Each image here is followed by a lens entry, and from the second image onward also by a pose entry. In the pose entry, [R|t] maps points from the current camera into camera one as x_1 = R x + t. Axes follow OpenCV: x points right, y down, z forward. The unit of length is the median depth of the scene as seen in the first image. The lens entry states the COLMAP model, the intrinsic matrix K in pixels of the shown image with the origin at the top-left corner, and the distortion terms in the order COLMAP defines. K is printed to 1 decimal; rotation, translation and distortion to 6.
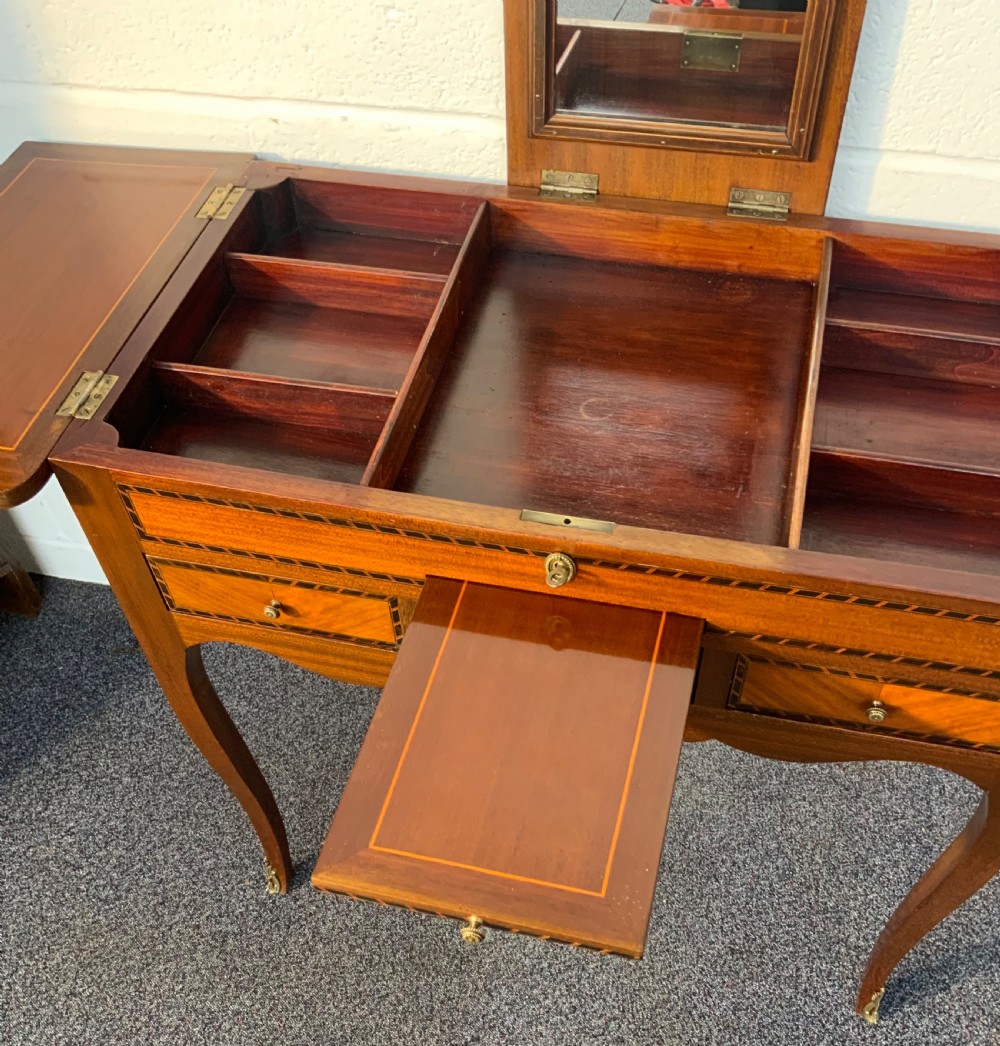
lens RADIAL K [[1087.4, 0, 499.4], [0, 1087.4, 655.5], [0, 0, 1]] dist [0.027305, 0.000000]
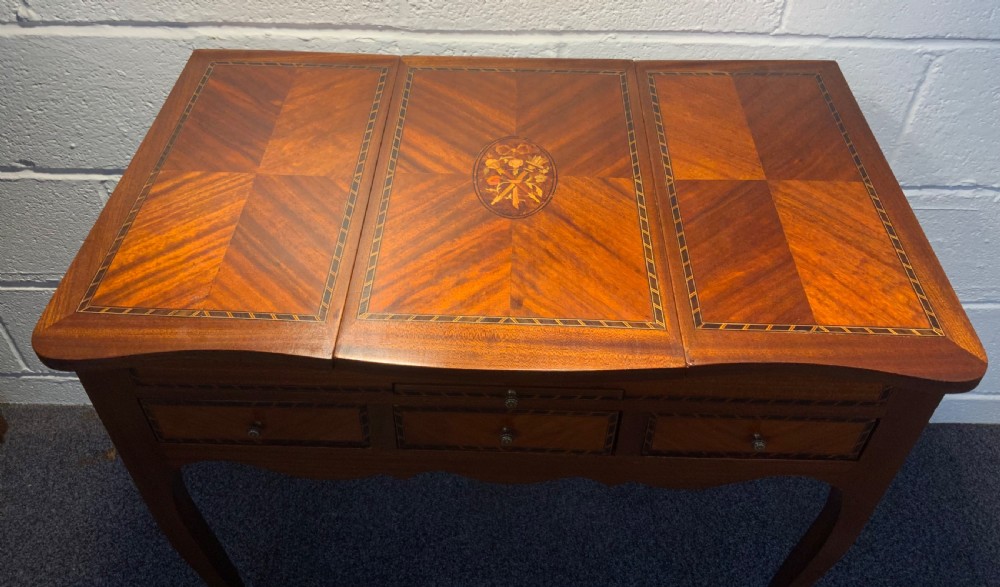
lens RADIAL K [[815.0, 0, 492.5], [0, 815.0, 202.8], [0, 0, 1]] dist [0.025013, -0.075956]
pose [[0.977290, -0.104899, 0.184122, -0.063057], [0.142187, 0.968859, -0.202722, -0.042158], [-0.157123, 0.224298, 0.961771, 0.042521]]
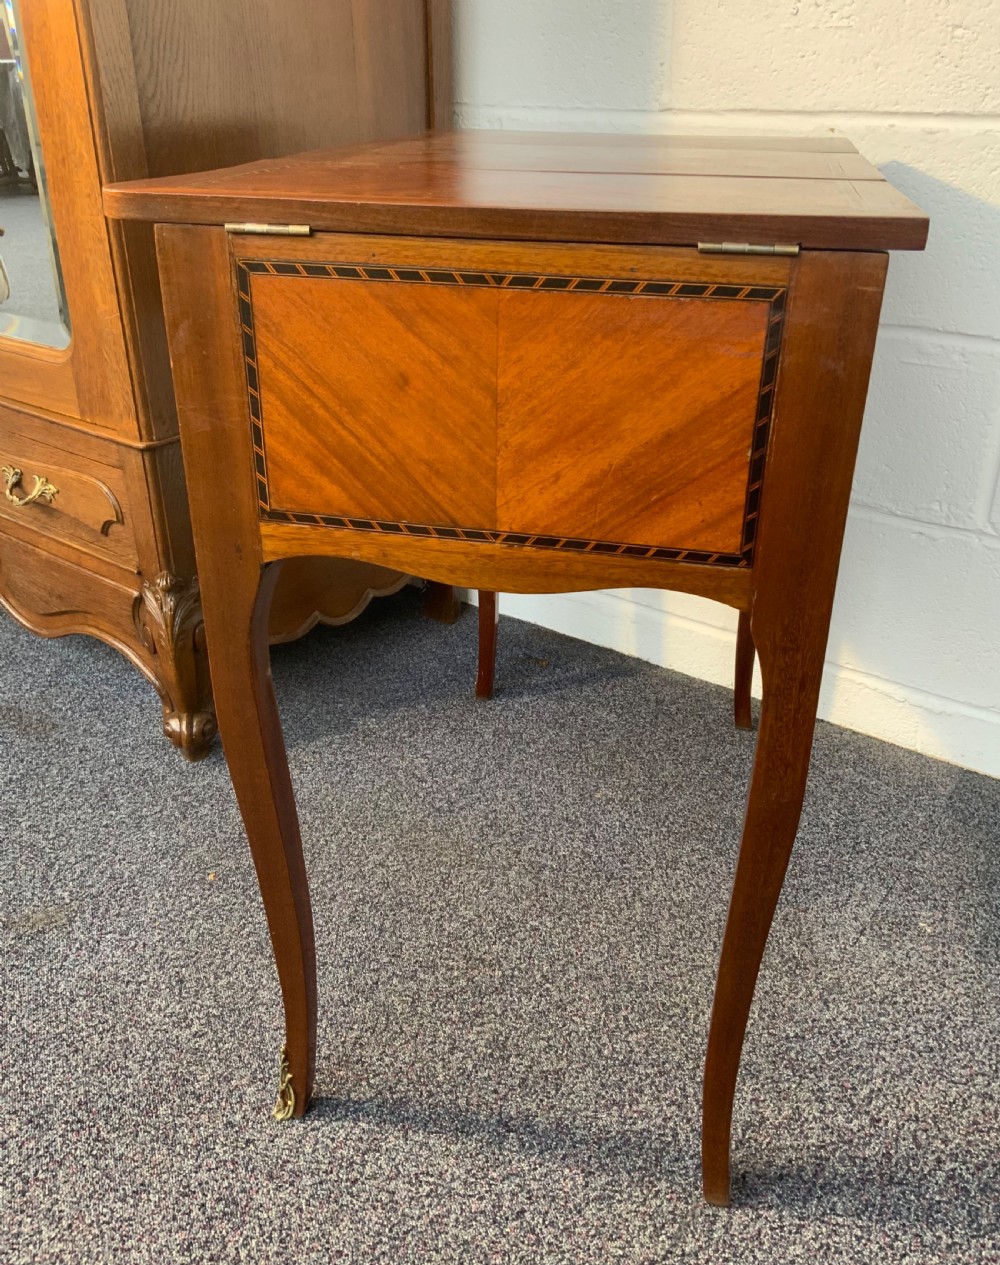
lens RADIAL K [[1080.1, 0, 509.9], [0, 1080.1, 594.4], [0, 0, 1]] dist [0.094396, -0.177434]
pose [[0.919319, 0.203559, -0.336772, -0.012772], [-0.336399, 0.850573, -0.404180, 0.459665], [0.204175, 0.484860, 0.850425, 0.096006]]
